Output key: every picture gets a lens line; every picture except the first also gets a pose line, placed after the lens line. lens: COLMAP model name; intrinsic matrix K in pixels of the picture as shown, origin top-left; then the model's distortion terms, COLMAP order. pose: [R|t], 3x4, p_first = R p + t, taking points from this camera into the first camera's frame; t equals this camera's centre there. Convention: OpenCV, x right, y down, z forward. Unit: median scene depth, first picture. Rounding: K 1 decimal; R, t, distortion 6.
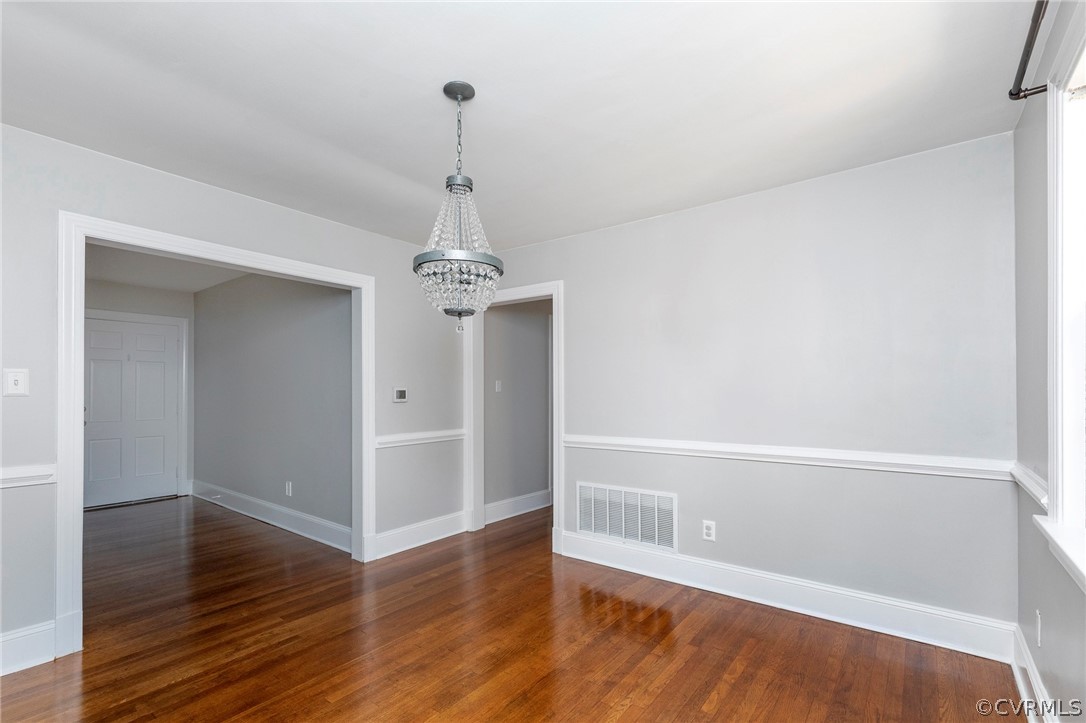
lens RADIAL K [[500.4, 0, 545.4], [0, 500.4, 383.2], [0, 0, 1]] dist [-0.000645, -0.000263]
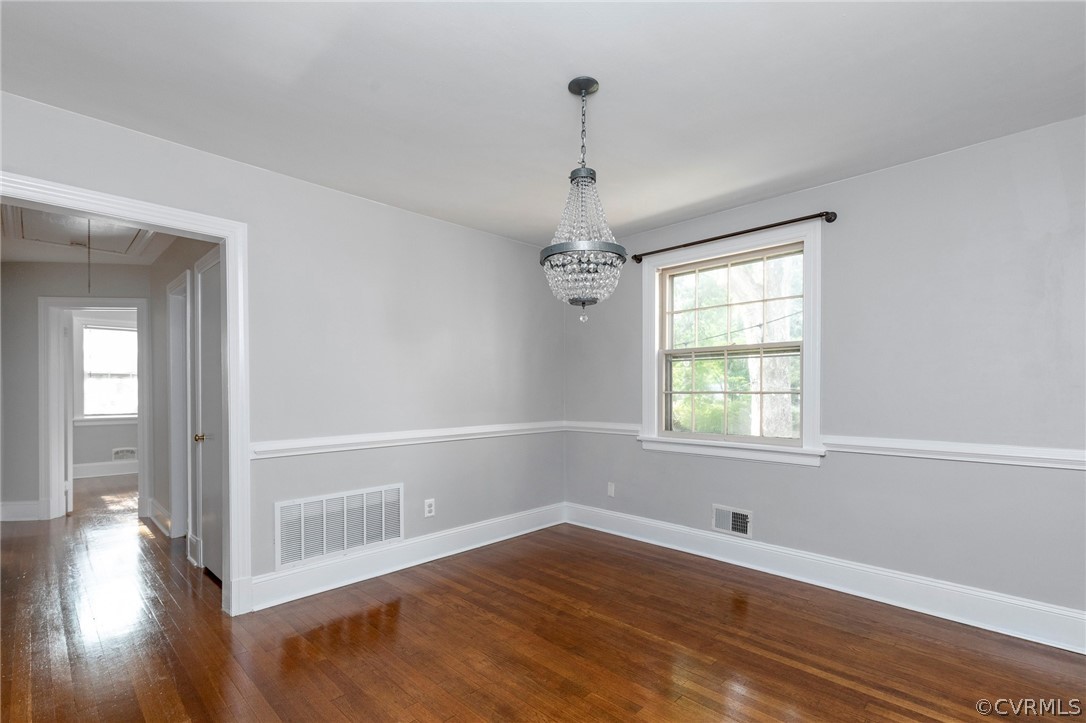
lens RADIAL K [[492.7, 0, 563.8], [0, 492.7, 387.8], [0, 0, 1]] dist [0.002386, 0.000138]
pose [[0.103317, 0.008045, 0.994616, -0.702656], [-0.013751, 0.999883, -0.006660, 0.025650], [-0.994553, -0.012989, 0.103415, 0.552221]]
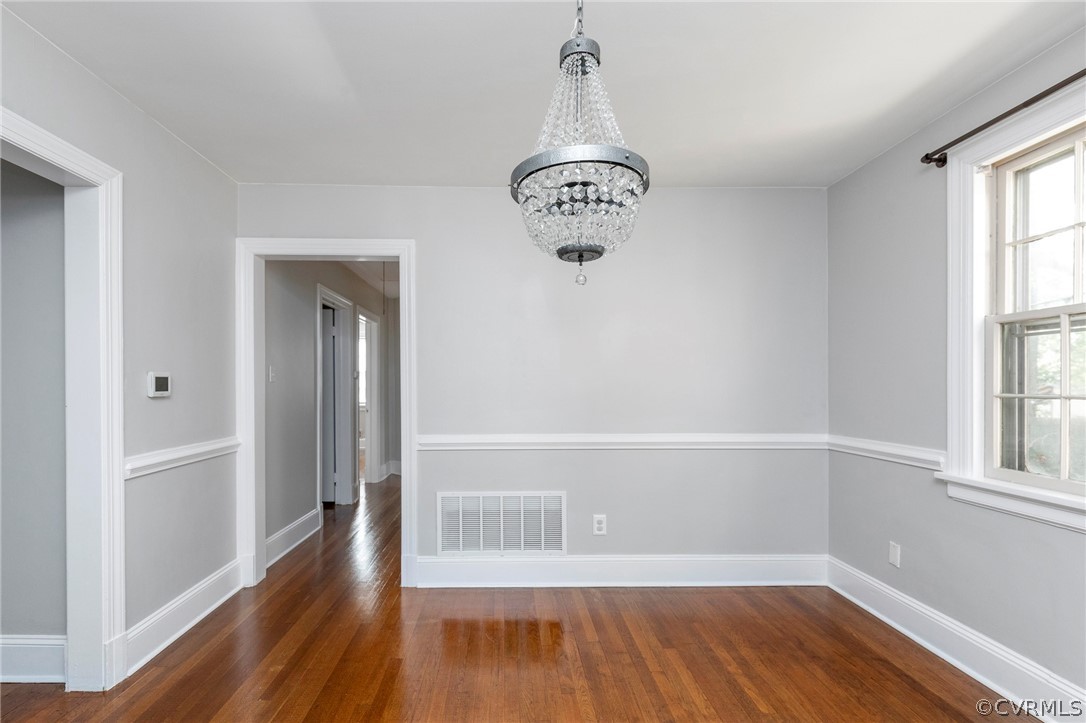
lens RADIAL K [[504.7, 0, 516.5], [0, 504.7, 379.4], [0, 0, 1]] dist [0.001722, -0.000548]
pose [[0.783916, 0.008633, 0.620807, -0.384913], [-0.012969, 0.999913, 0.002471, 0.011738], [-0.620732, -0.009988, 0.783959, 0.315083]]
